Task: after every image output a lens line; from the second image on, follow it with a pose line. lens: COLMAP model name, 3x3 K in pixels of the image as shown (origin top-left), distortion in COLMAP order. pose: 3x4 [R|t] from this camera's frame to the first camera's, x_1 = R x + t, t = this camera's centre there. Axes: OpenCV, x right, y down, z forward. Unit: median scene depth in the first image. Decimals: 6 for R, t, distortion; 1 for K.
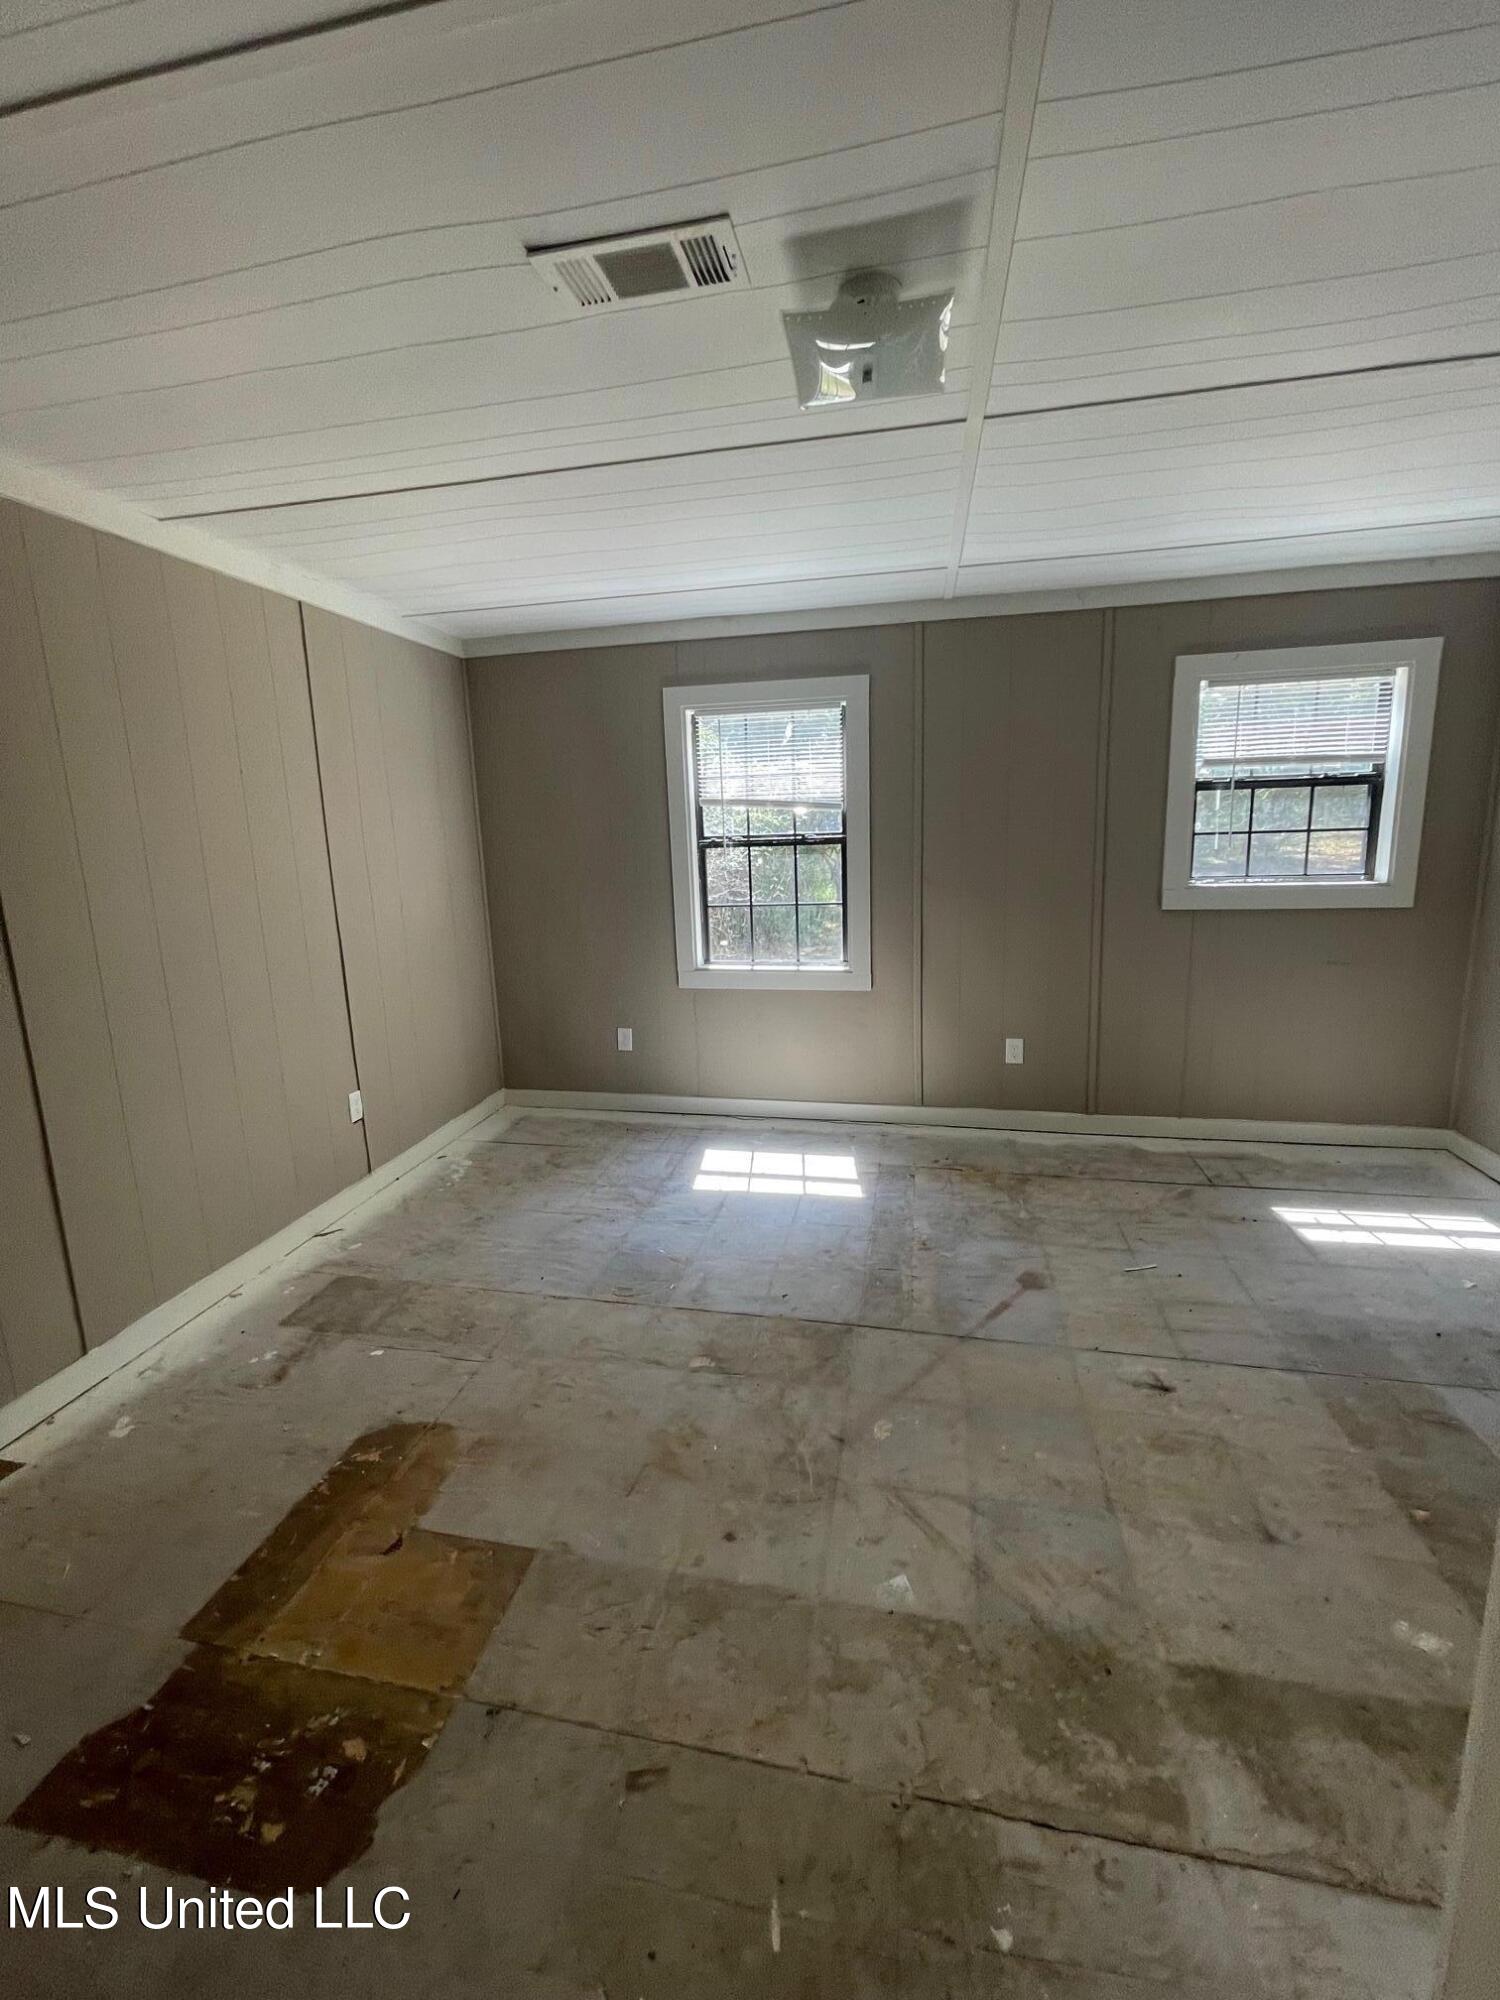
lens RADIAL K [[808.7, 0, 750.0], [0, 808.7, 1000.0], [0, 0, 1]] dist [-0.000093, -0.000010]
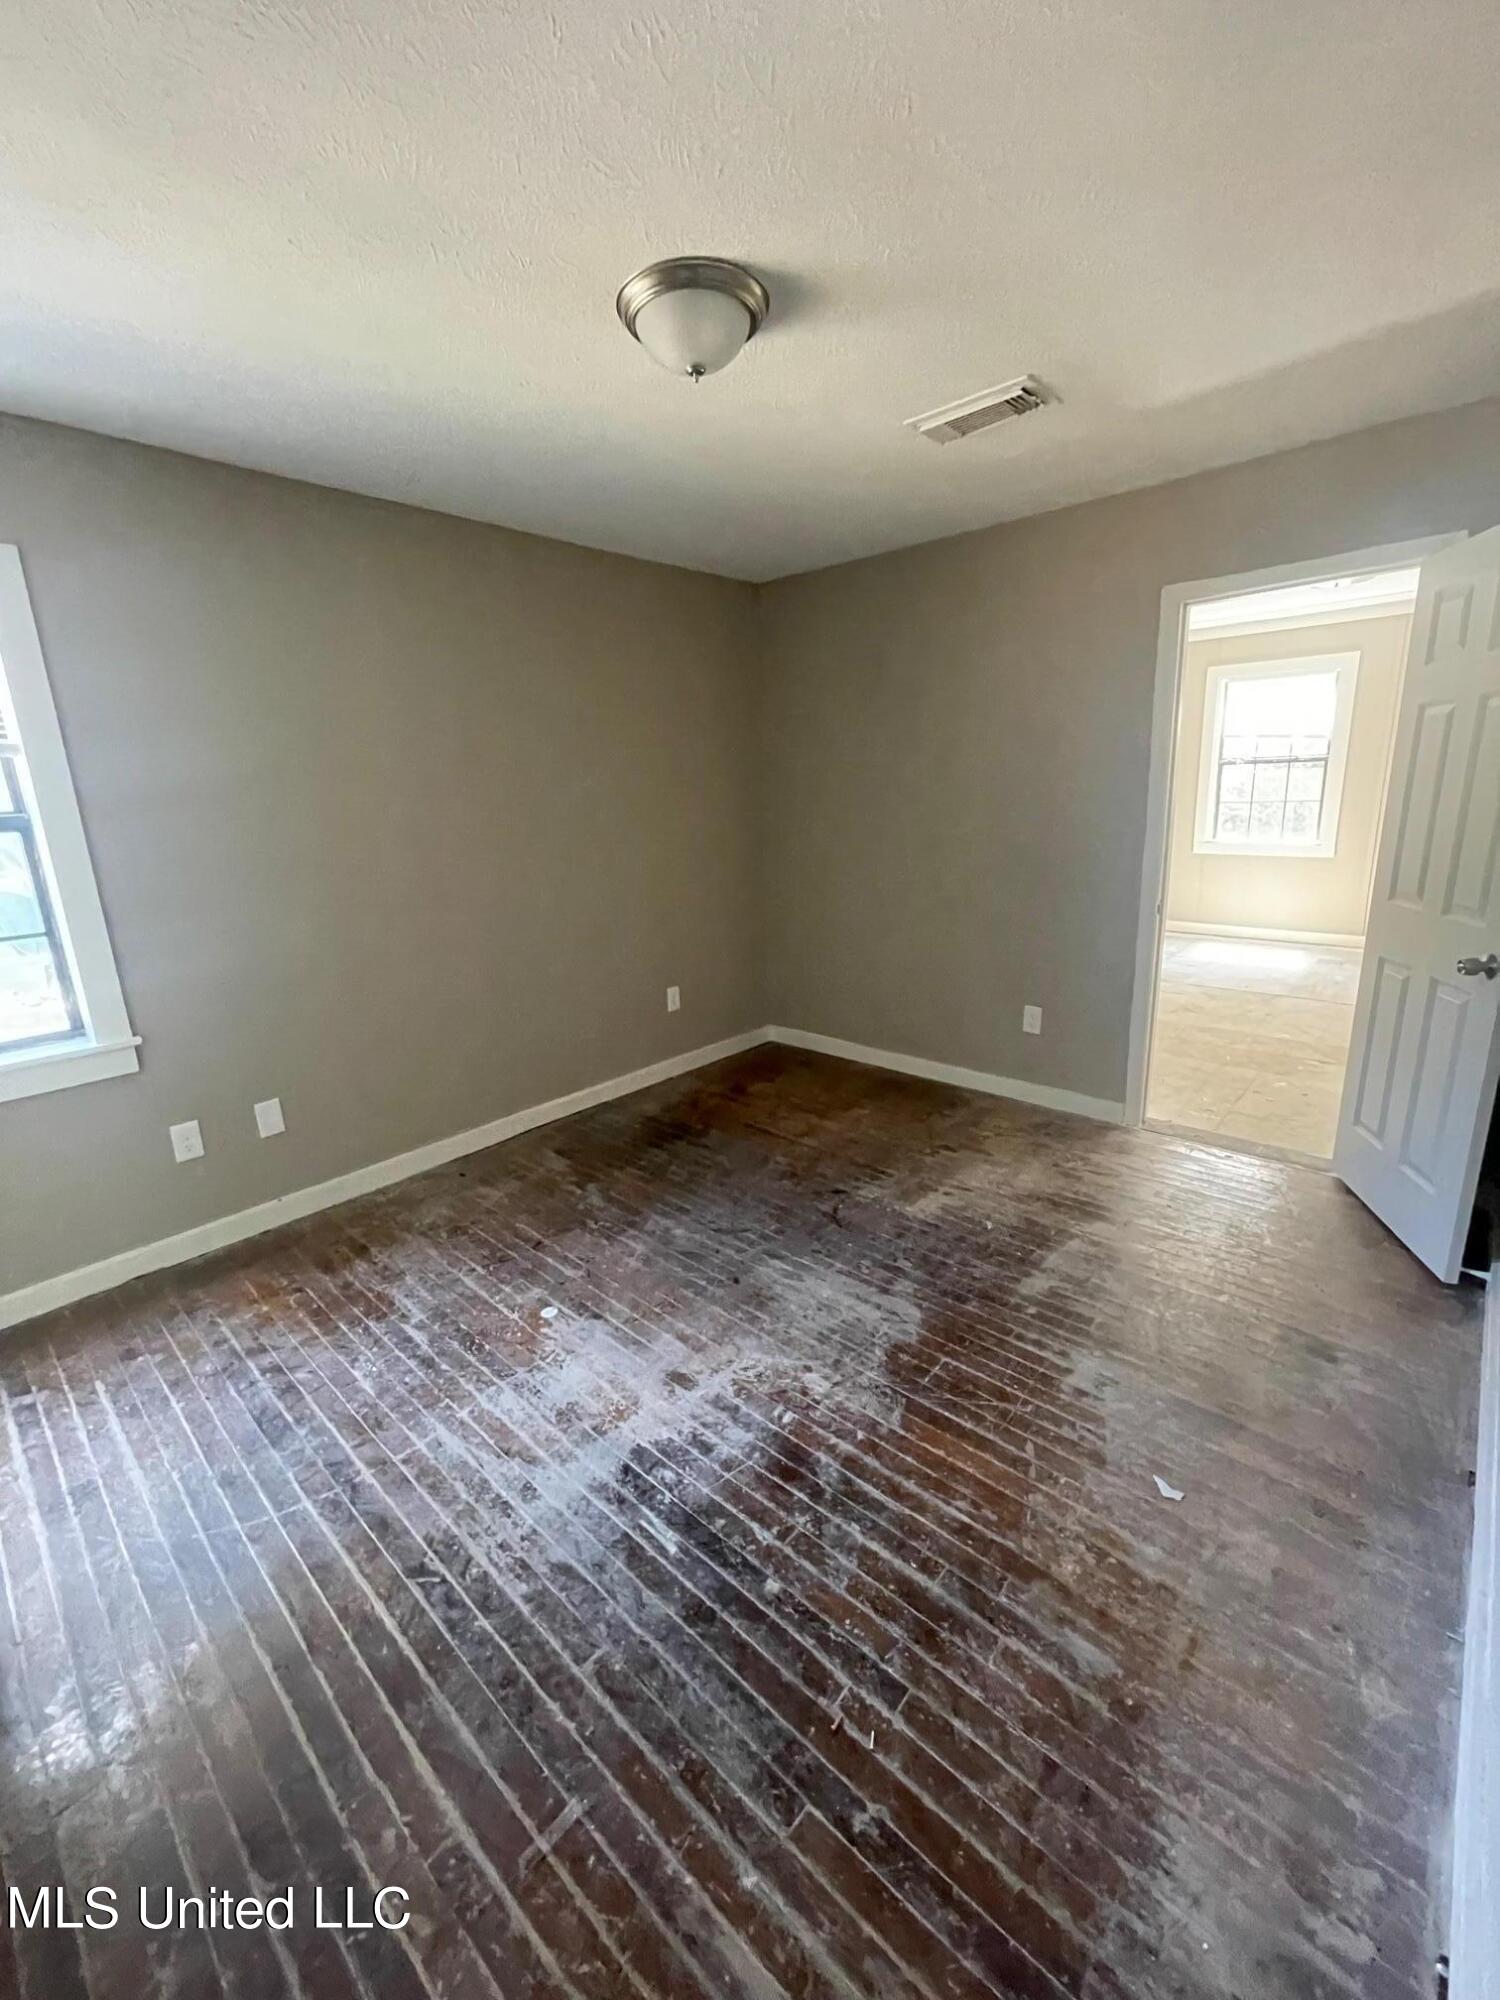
lens RADIAL K [[808.7, 0, 750.0], [0, 808.7, 1000.0], [0, 0, 1]] dist [-0.000093, -0.000010]
pose [[0.860021, 0.127217, -0.494146, -0.016265], [-0.082822, 0.990383, 0.110827, 0.219611], [0.503492, -0.054387, 0.862286, -1.114223]]
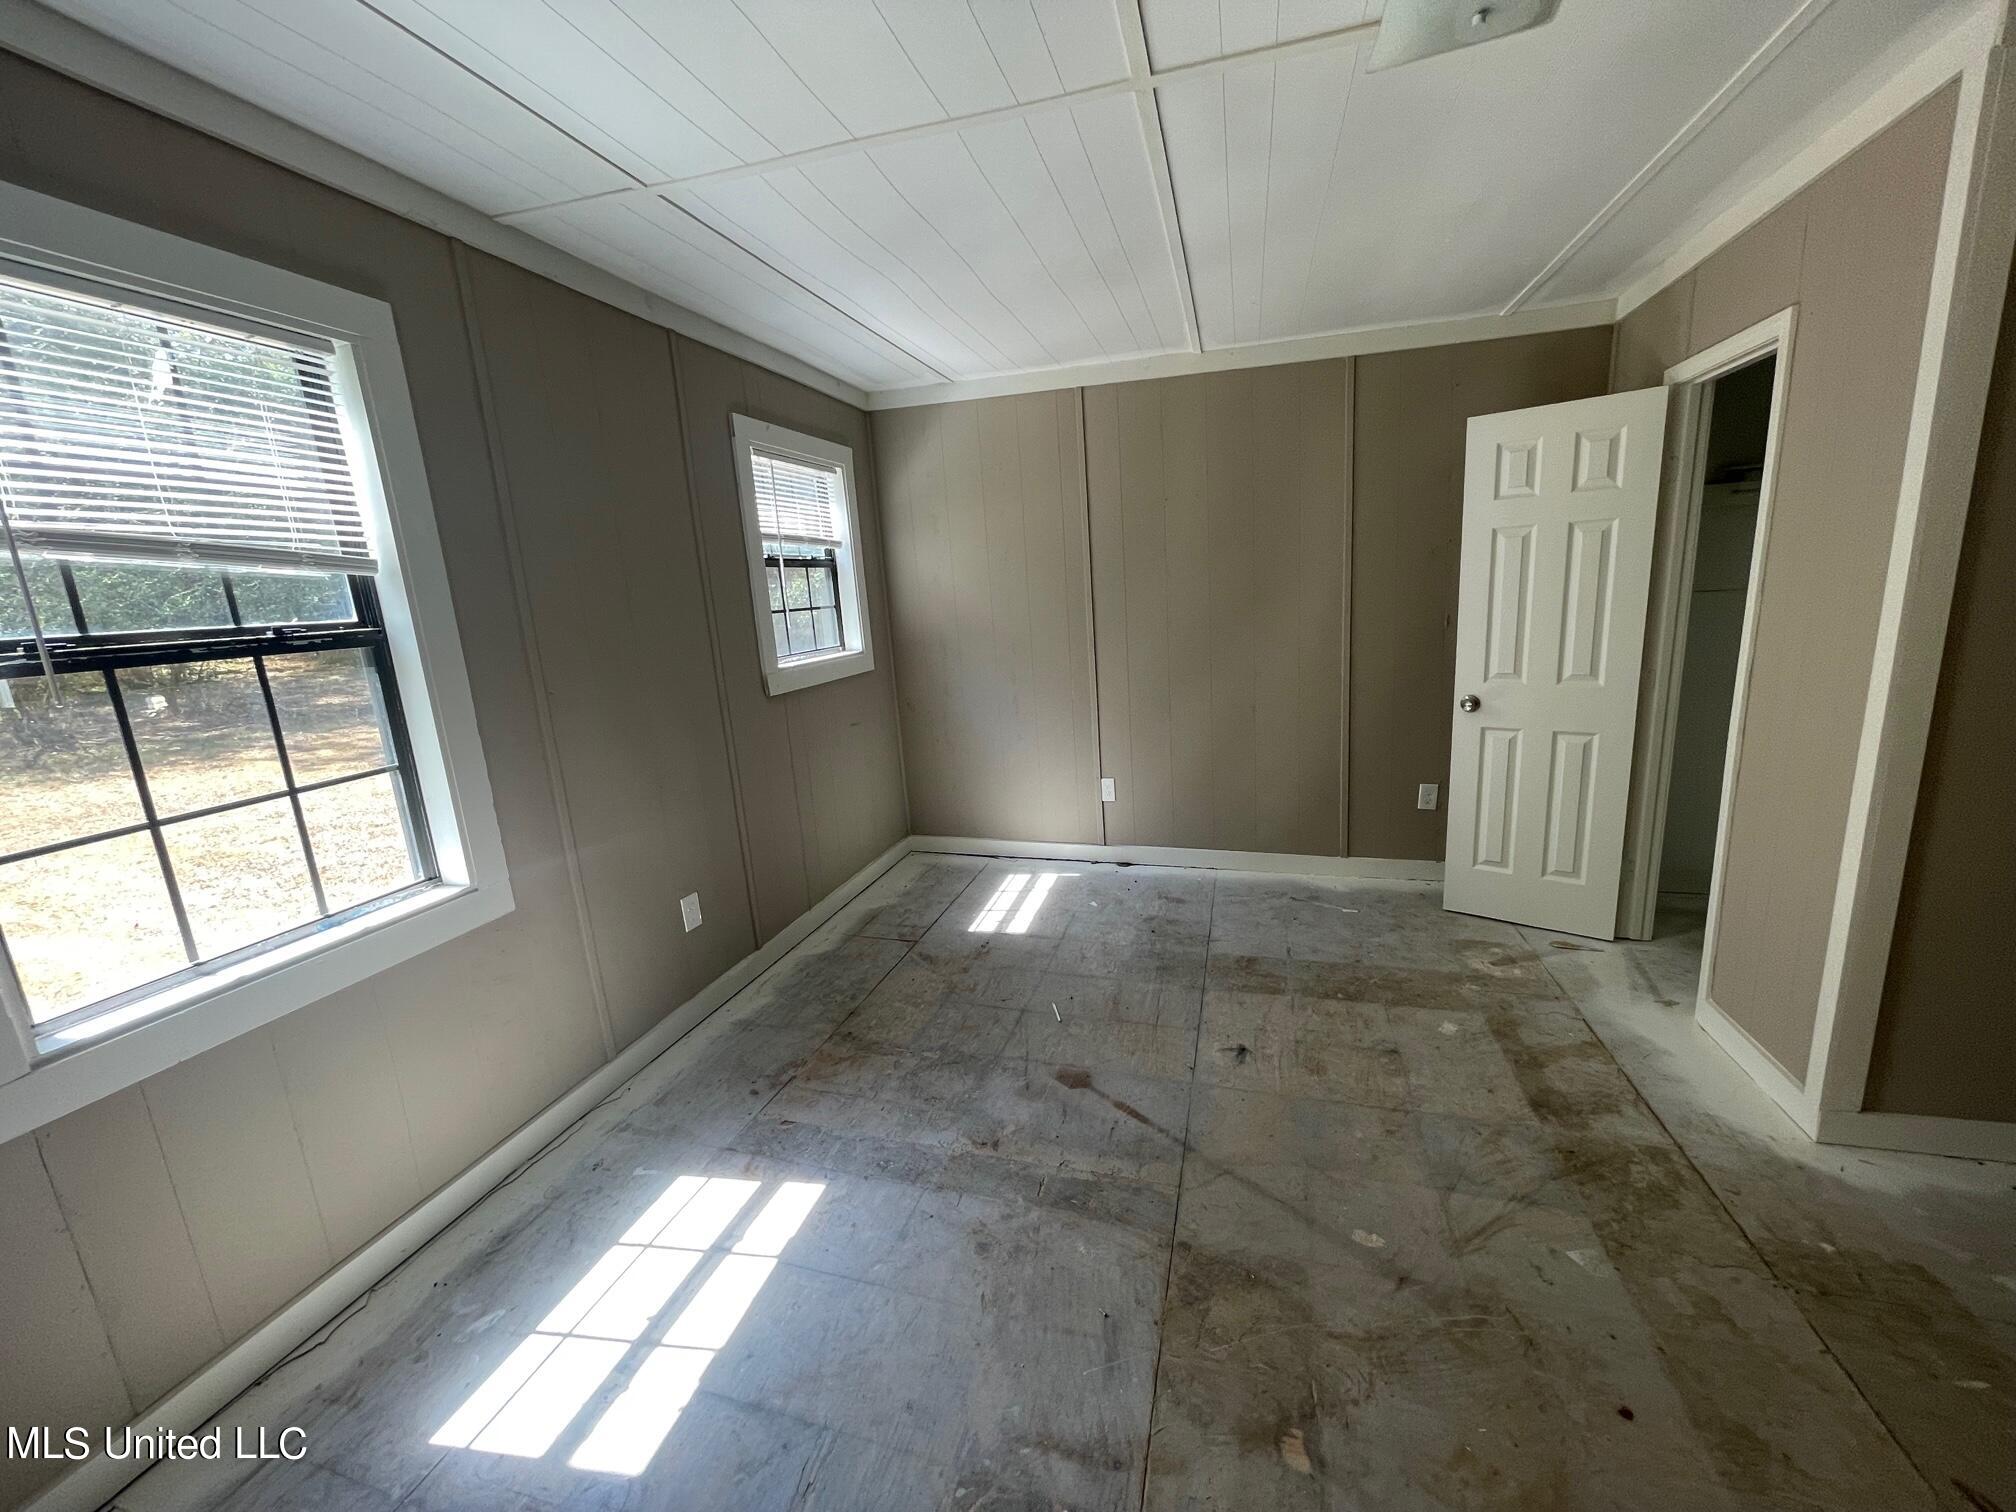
lens RADIAL K [[815.1, 0, 999.3], [0, 815.1, 759.5], [0, 0, 1]] dist [-0.000093, -0.000010]
pose [[0.087037, -0.183681, 0.979125, -0.403363], [0.249374, 0.955580, 0.157097, -0.134213], [-0.964488, 0.230495, 0.128976, 0.711553]]
